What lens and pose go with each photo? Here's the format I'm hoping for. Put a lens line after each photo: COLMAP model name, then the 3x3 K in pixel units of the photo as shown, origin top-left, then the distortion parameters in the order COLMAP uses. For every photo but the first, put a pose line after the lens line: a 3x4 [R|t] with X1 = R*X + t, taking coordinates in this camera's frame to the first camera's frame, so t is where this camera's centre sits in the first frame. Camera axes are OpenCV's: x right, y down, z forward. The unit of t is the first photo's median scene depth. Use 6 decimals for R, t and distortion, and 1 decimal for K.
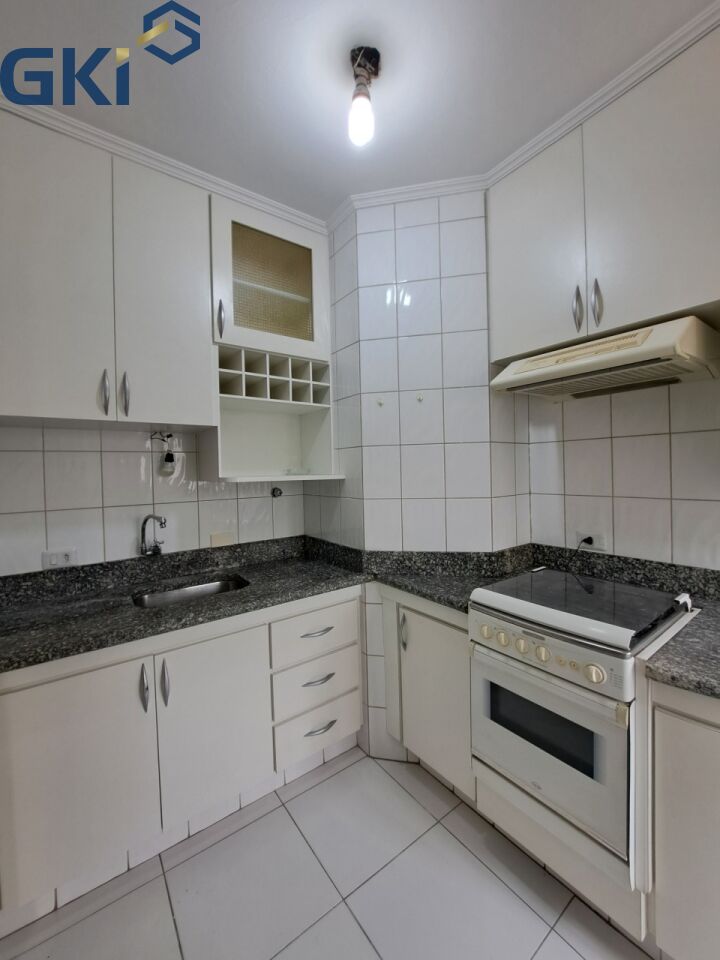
lens RADIAL K [[382.2, 0, 361.8], [0, 382.2, 474.0], [0, 0, 1]] dist [0.008286, -0.011593]
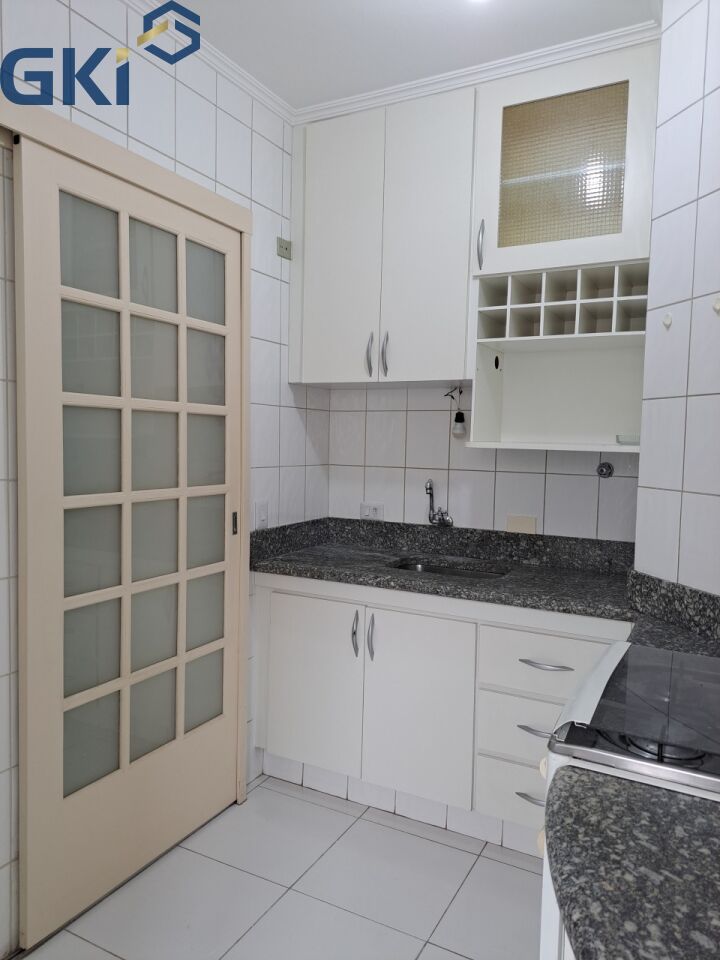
lens RADIAL K [[690.7, 0, 360.0], [0, 690.7, 480.0], [0, 0, 1]] dist [0.092052, -0.108697]
pose [[0.428613, 0.088029, -0.899190, 0.868646], [-0.042266, 0.996106, 0.077370, -0.013926], [0.902499, 0.004843, 0.430665, 0.128820]]
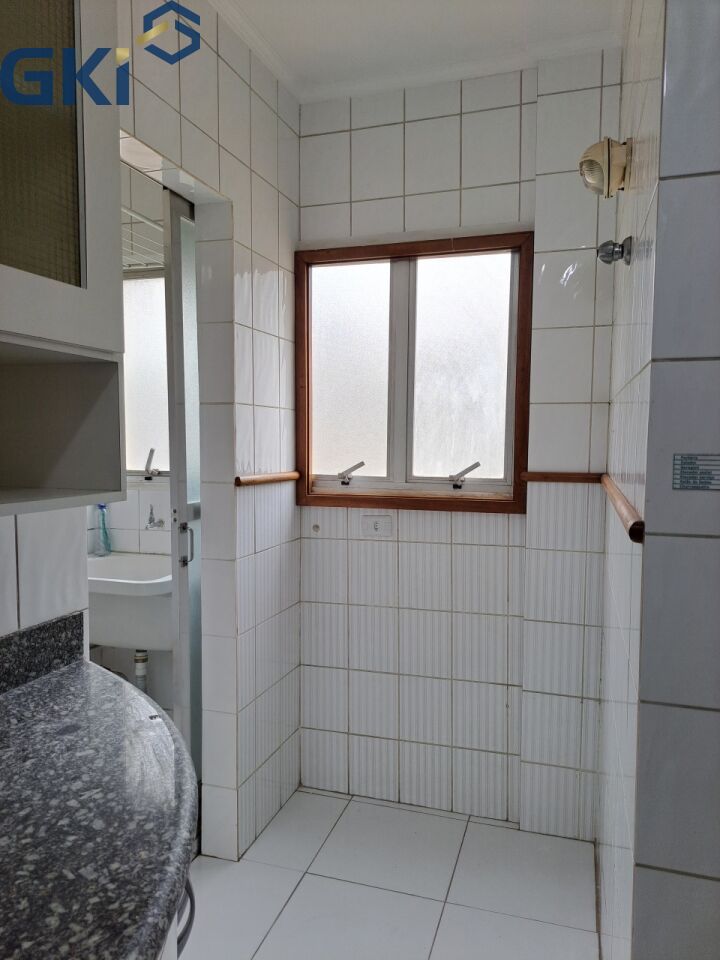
lens RADIAL K [[690.7, 0, 360.0], [0, 690.7, 480.0], [0, 0, 1]] dist [0.092052, -0.108697]
pose [[-0.579431, -0.024930, 0.814640, 0.075863], [0.021068, 0.998740, 0.045549, -0.007996], [-0.814749, 0.043555, -0.578176, 0.614635]]
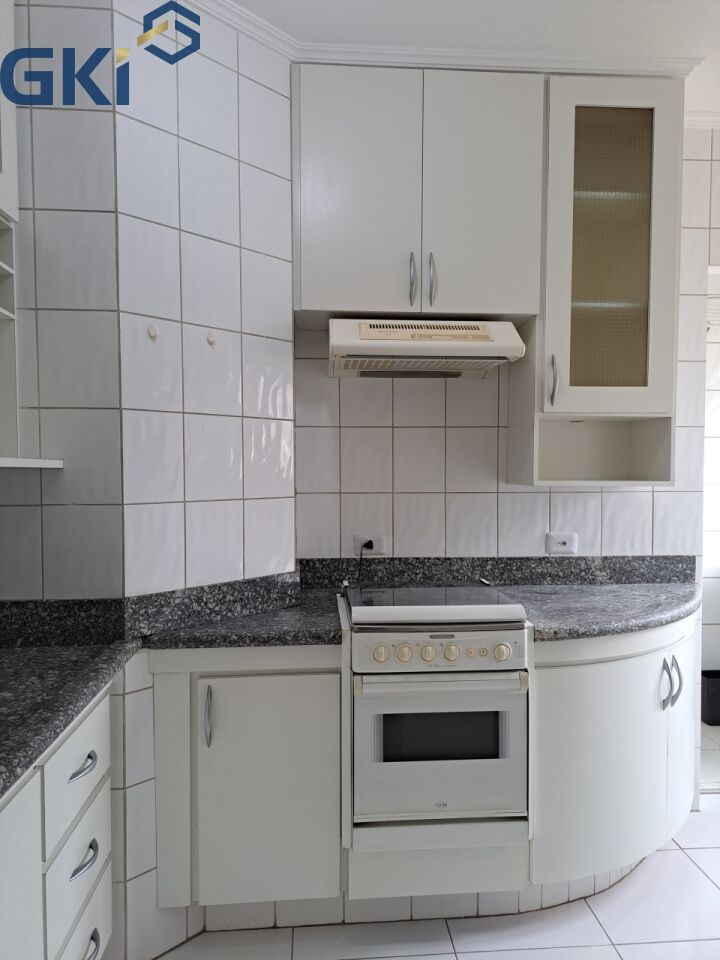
lens RADIAL K [[697.9, 0, 374.5], [0, 697.9, 490.2], [0, 0, 1]] dist [0.102171, -0.106434]
pose [[0.522018, -0.005943, 0.852914, -0.716032], [-0.003631, 0.999951, 0.009190, 0.036546], [-0.852927, -0.007894, 0.521971, 0.175484]]
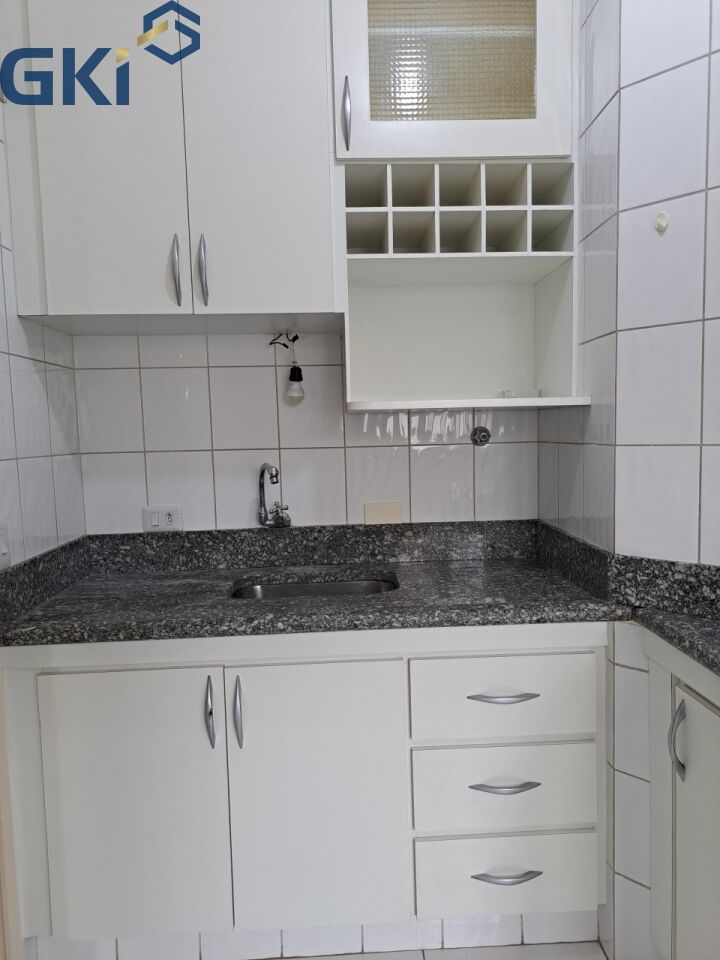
lens RADIAL K [[697.9, 0, 374.5], [0, 697.9, 490.2], [0, 0, 1]] dist [0.102171, -0.106434]
pose [[0.829418, 0.052025, -0.556201, 0.259554], [-0.000563, 0.995731, 0.092298, 0.042353], [0.558628, -0.076240, 0.825907, 0.123497]]
